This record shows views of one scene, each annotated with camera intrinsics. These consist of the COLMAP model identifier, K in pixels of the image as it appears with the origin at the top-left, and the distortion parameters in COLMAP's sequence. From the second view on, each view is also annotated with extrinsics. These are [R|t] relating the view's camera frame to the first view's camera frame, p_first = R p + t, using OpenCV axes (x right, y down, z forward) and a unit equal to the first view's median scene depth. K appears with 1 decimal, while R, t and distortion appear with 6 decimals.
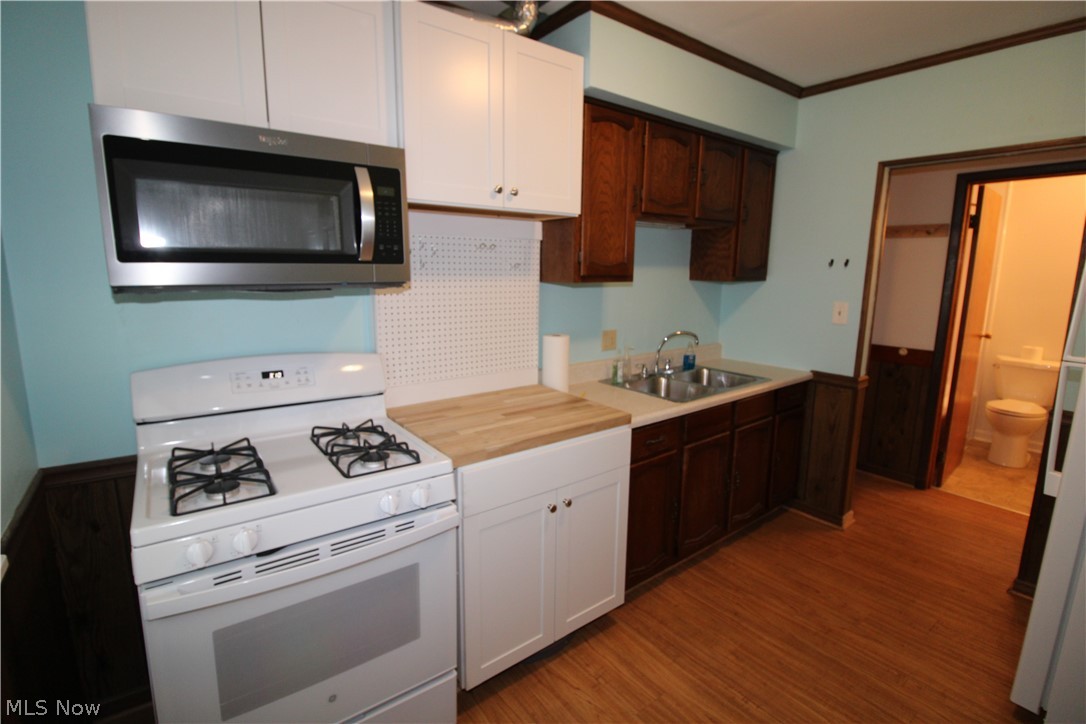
lens RADIAL K [[499.8, 0, 541.3], [0, 499.8, 355.3], [0, 0, 1]] dist [-0.001766, -0.011421]
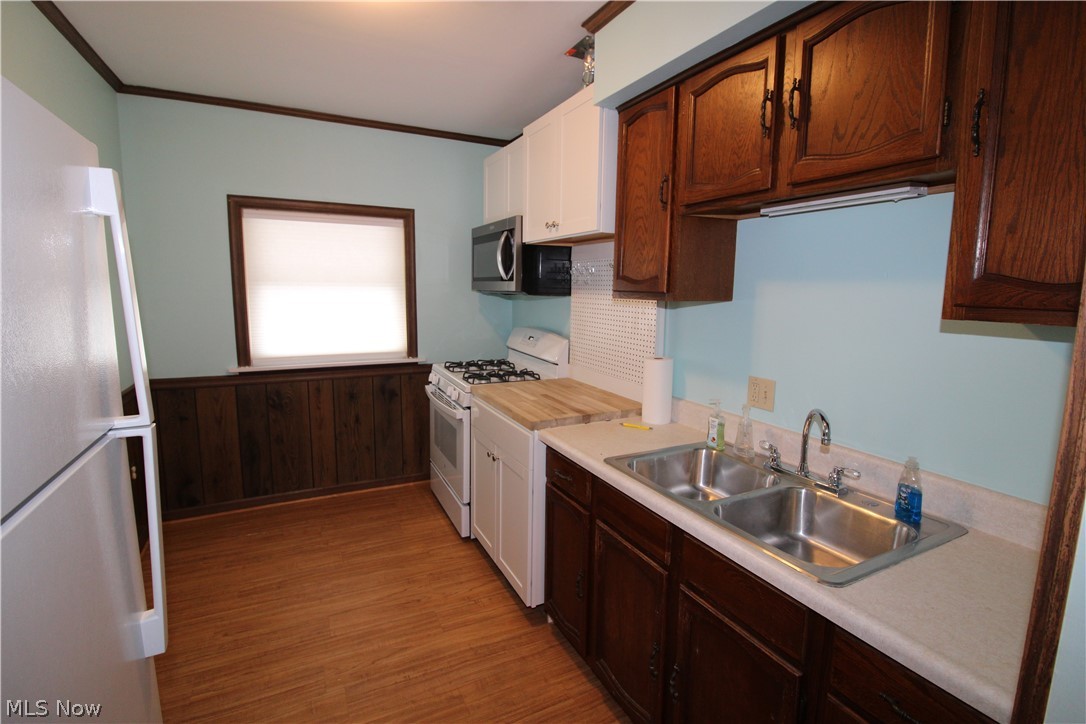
lens RADIAL K [[499.8, 0, 541.3], [0, 499.8, 355.3], [0, 0, 1]] dist [-0.001766, -0.011421]
pose [[-0.185349, 0.127053, -0.974425, 1.158610], [-0.182820, 0.969836, 0.161230, -0.185569], [0.965517, 0.208028, -0.156530, 1.144201]]
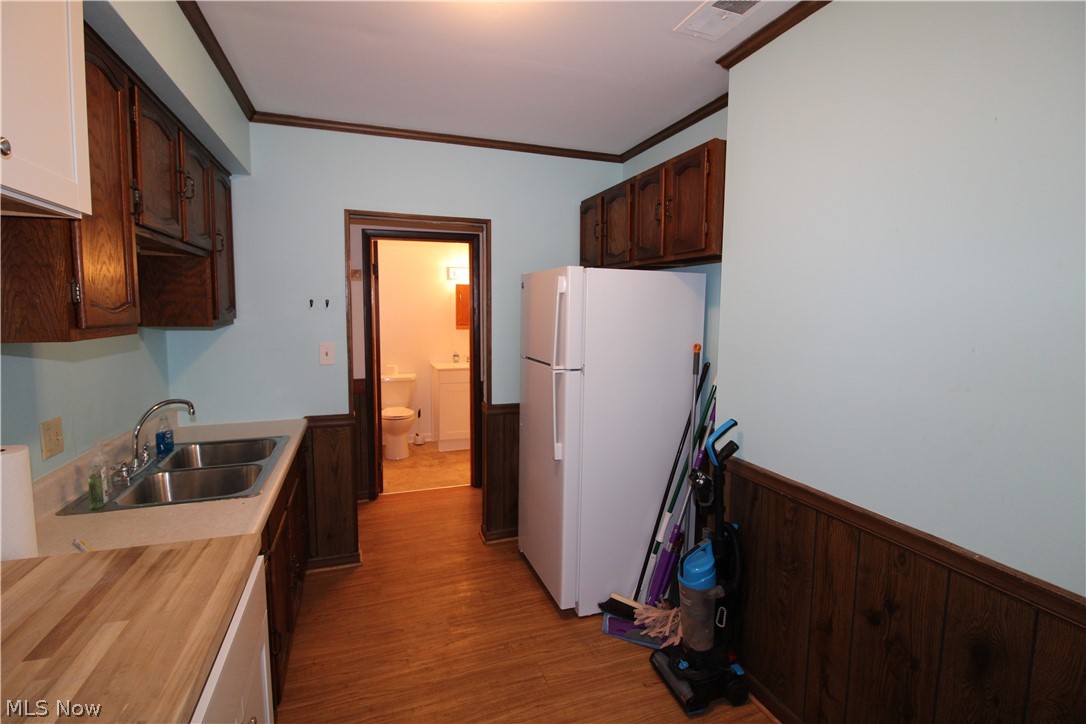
lens RADIAL K [[499.8, 0, 541.3], [0, 499.8, 355.3], [0, 0, 1]] dist [-0.001766, -0.011421]
pose [[0.301172, -0.093411, 0.948984, -0.306242], [0.162230, 0.985702, 0.045540, -0.081447], [-0.939668, 0.140238, 0.312020, 0.415679]]
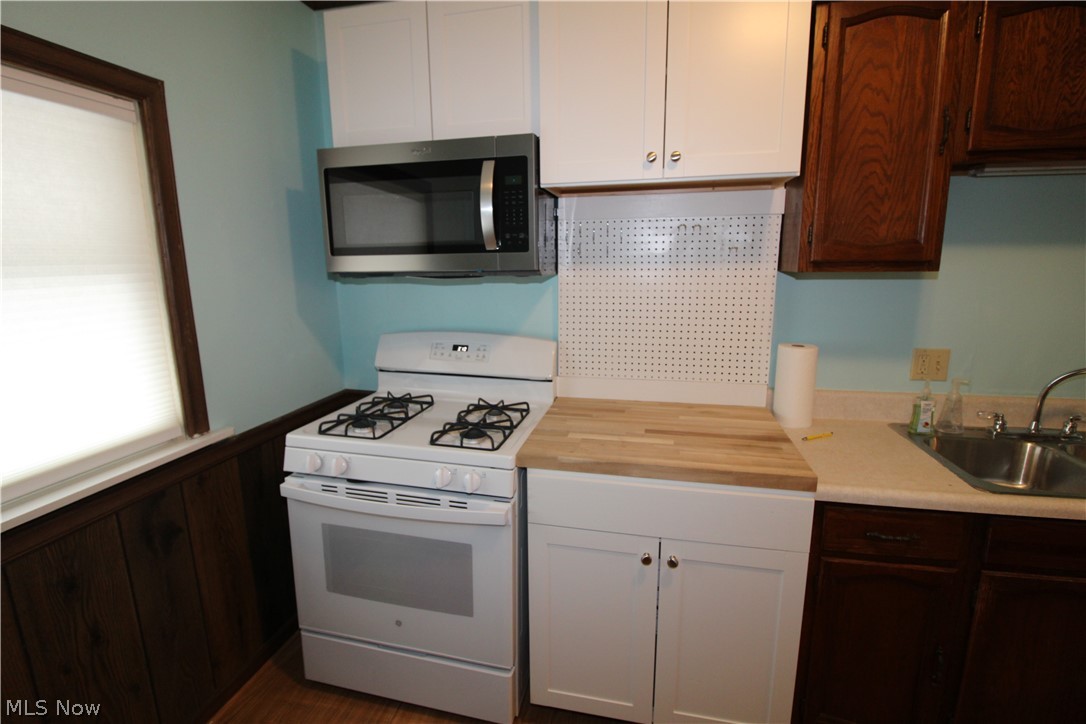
lens RADIAL K [[499.8, 0, 541.3], [0, 499.8, 355.3], [0, 0, 1]] dist [-0.001766, -0.011421]
pose [[0.641983, 0.127137, -0.756104, 0.413663], [-0.114146, 0.991015, 0.069719, -0.041670], [0.758174, 0.041548, 0.650727, 0.308851]]
